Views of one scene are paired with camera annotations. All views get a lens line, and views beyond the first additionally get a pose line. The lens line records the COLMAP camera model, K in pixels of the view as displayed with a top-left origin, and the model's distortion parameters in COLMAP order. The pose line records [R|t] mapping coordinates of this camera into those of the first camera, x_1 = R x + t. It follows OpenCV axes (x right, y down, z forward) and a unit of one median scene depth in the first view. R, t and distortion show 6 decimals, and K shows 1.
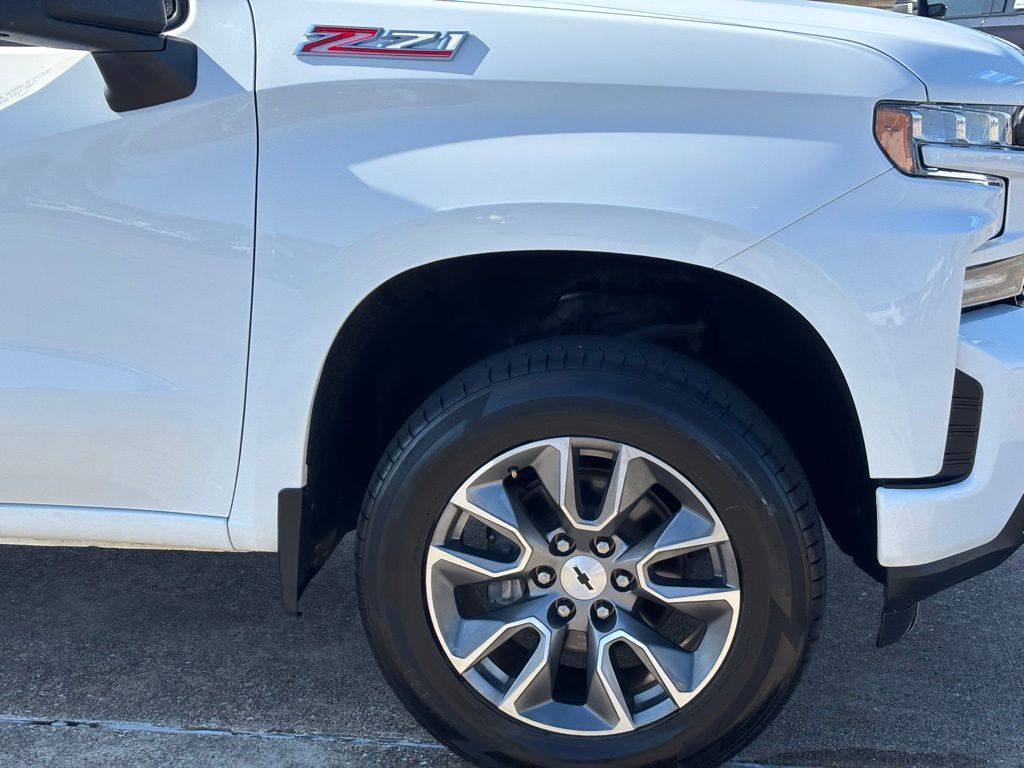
lens RADIAL K [[1542.5, 0, 509.4], [0, 1542.5, 396.3], [0, 0, 1]] dist [0.243814, -1.018429]
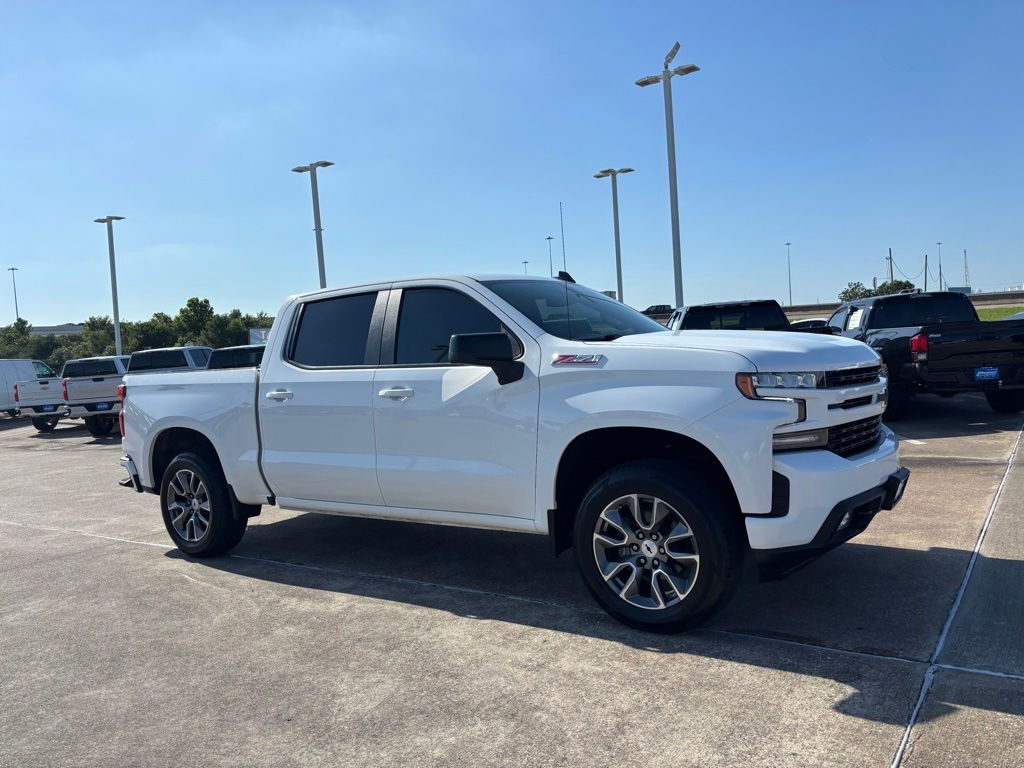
lens RADIAL K [[773.5, 0, 520.2], [0, 773.5, 389.4], [0, 0, 1]] dist [0.054528, -0.074144]
pose [[0.891658, -0.028501, -0.451812, 0.472963], [-0.053434, 0.984415, -0.167550, 0.083716], [0.449546, 0.173539, 0.876238, -0.339272]]
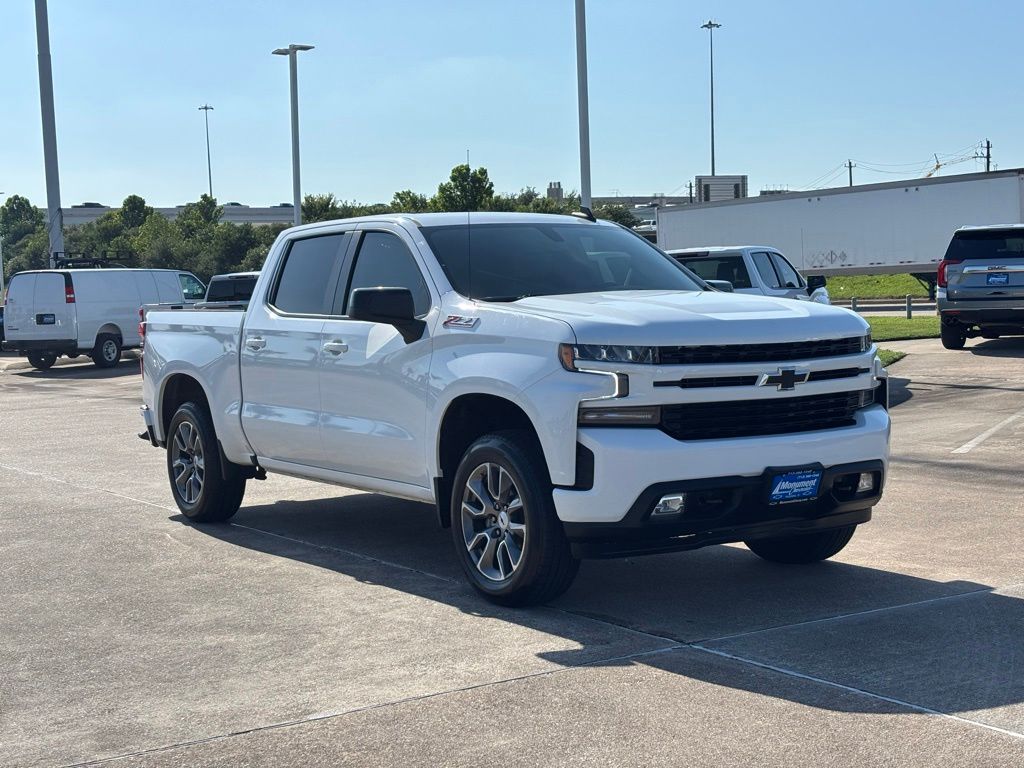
lens RADIAL K [[1542.5, 0, 509.4], [0, 1542.5, 396.3], [0, 0, 1]] dist [0.243814, -1.018429]
pose [[0.659482, 0.038165, -0.750751, 2.034492], [-0.161612, 0.982555, -0.092016, 0.151842], [0.734142, 0.182013, 0.654146, -0.748697]]
